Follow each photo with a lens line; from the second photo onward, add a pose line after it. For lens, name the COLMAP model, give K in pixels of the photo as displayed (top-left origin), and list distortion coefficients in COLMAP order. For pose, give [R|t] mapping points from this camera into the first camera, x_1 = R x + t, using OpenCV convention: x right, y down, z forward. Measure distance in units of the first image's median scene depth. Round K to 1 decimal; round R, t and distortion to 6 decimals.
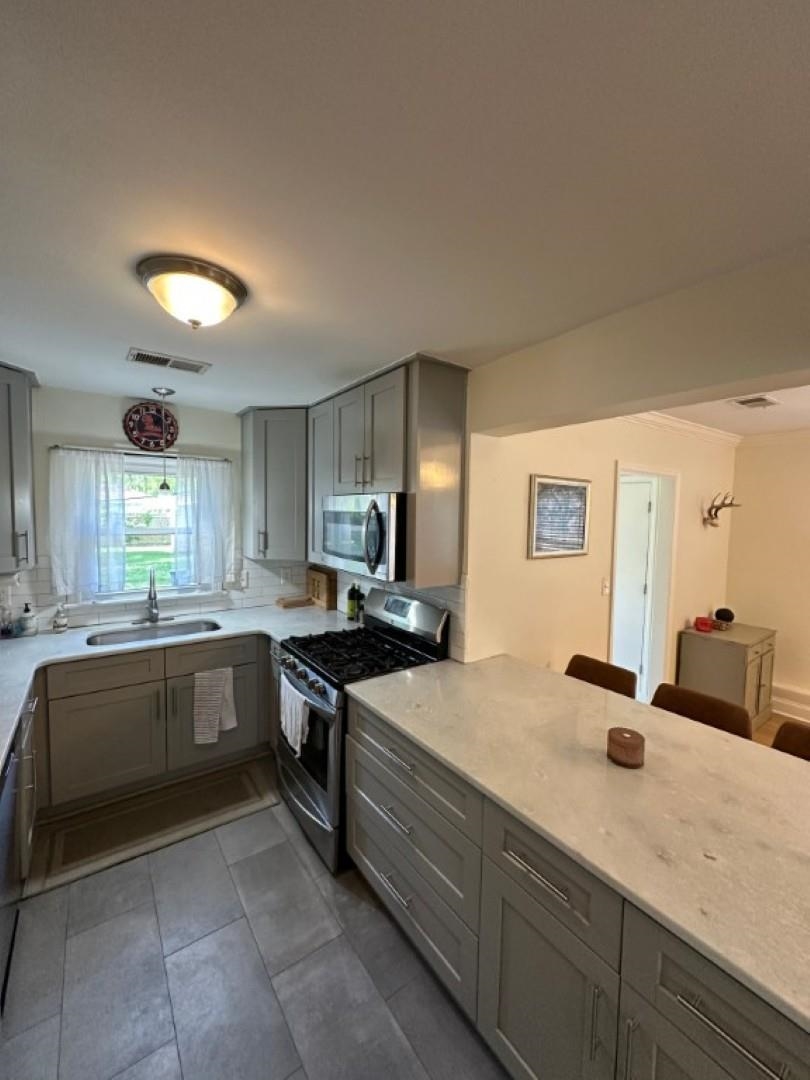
lens RADIAL K [[431.5, 0, 405.4], [0, 431.5, 538.5], [0, 0, 1]] dist [-0.004295, 0.001038]
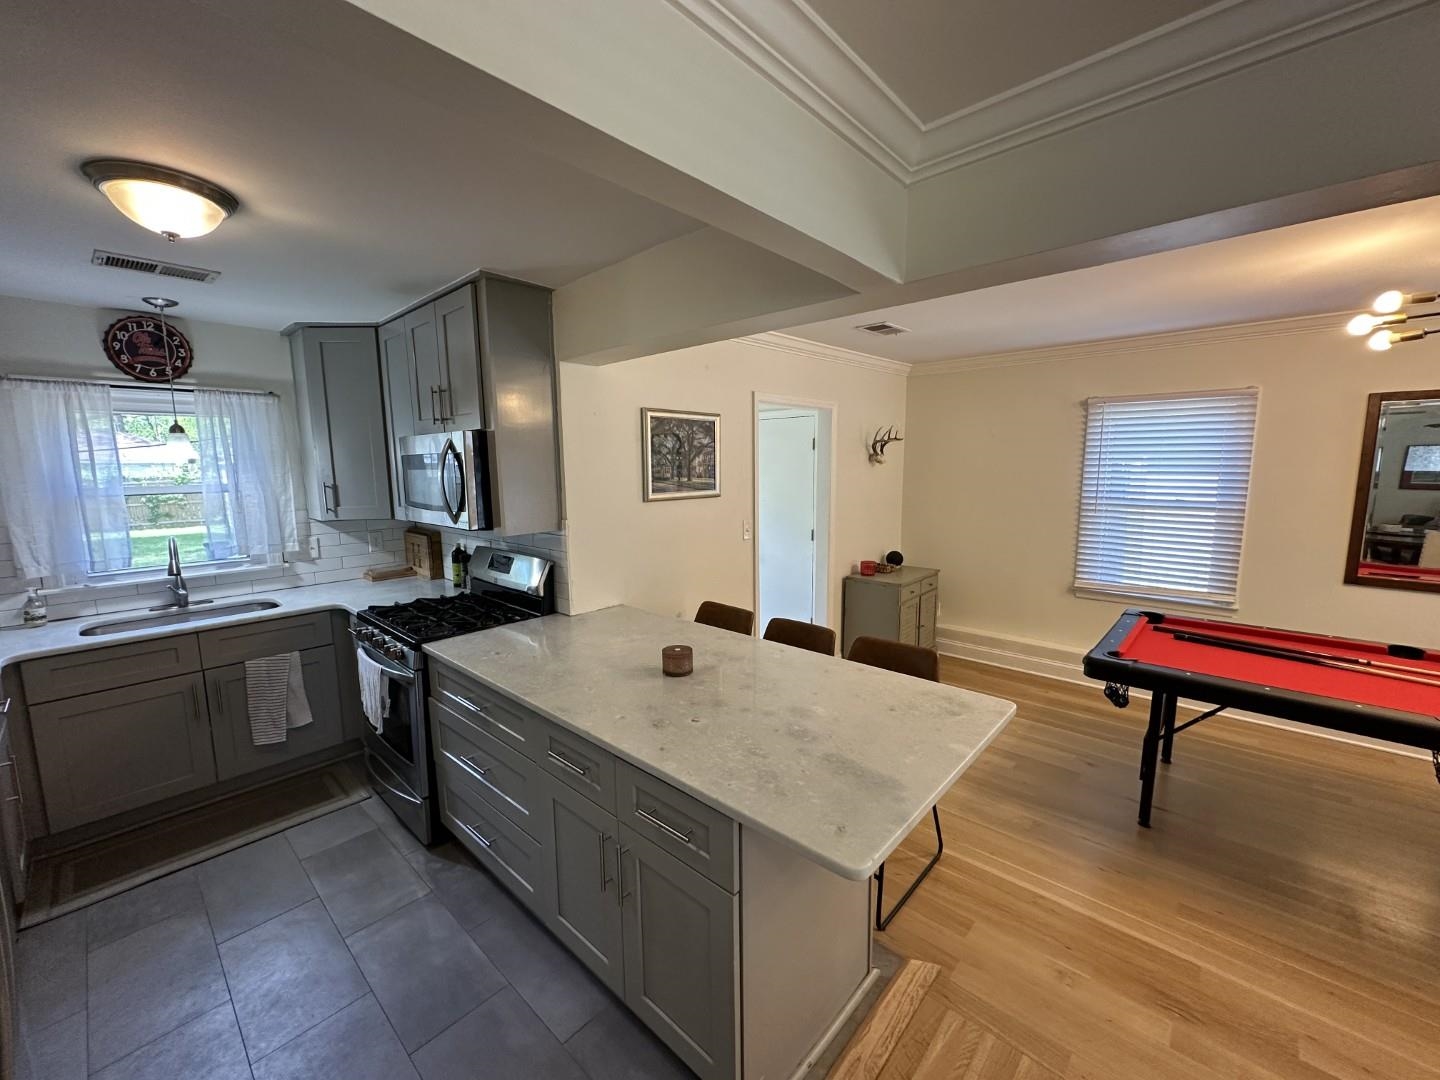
lens RADIAL K [[575.4, 0, 721.3], [0, 575.4, 539.7], [0, 0, 1]] dist [-0.004295, 0.001038]
pose [[0.977899, -0.056230, 0.201375, 0.196916], [0.041531, 0.996205, 0.076490, 0.042964], [-0.204911, -0.066437, 0.976523, -0.239707]]
